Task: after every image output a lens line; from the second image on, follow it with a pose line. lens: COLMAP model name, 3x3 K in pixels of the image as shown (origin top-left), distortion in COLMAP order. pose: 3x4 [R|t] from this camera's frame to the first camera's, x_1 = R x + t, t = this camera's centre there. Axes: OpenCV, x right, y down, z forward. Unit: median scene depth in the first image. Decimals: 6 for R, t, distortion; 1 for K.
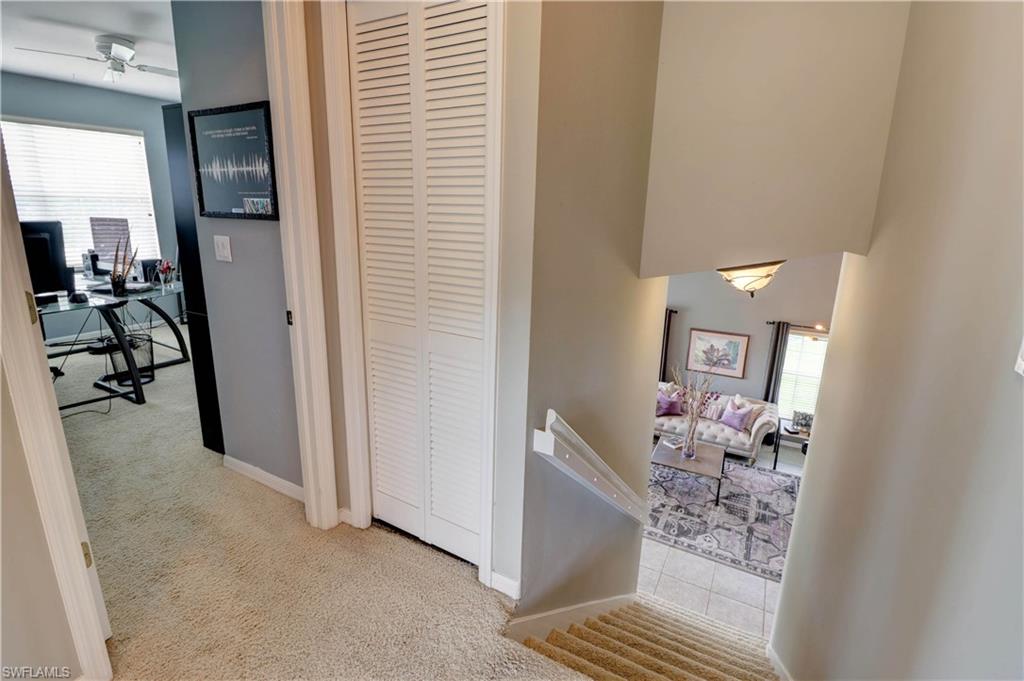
lens RADIAL K [[475.5, 0, 509.3], [0, 475.5, 331.9], [0, 0, 1]] dist [0.001568, -0.013677]
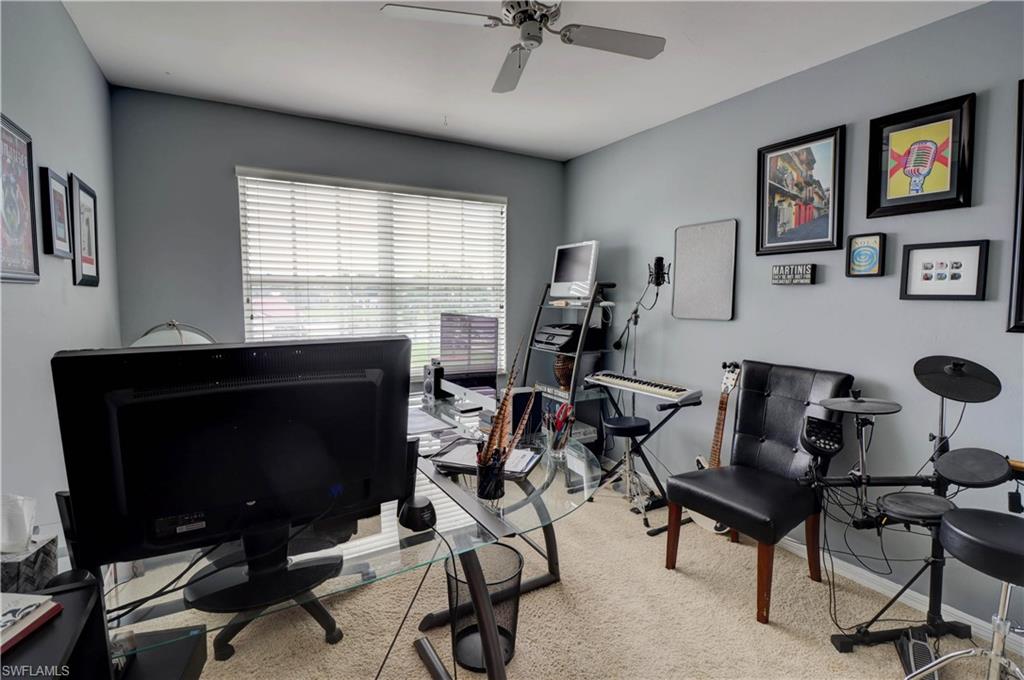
lens RADIAL K [[475.5, 0, 509.3], [0, 475.5, 331.4], [0, 0, 1]] dist [0.001568, -0.013677]
pose [[0.862744, 0.021262, -0.505194, -0.463721], [-0.108071, 0.983782, -0.143153, -0.130411], [0.493958, 0.178101, 0.851050, 0.477713]]
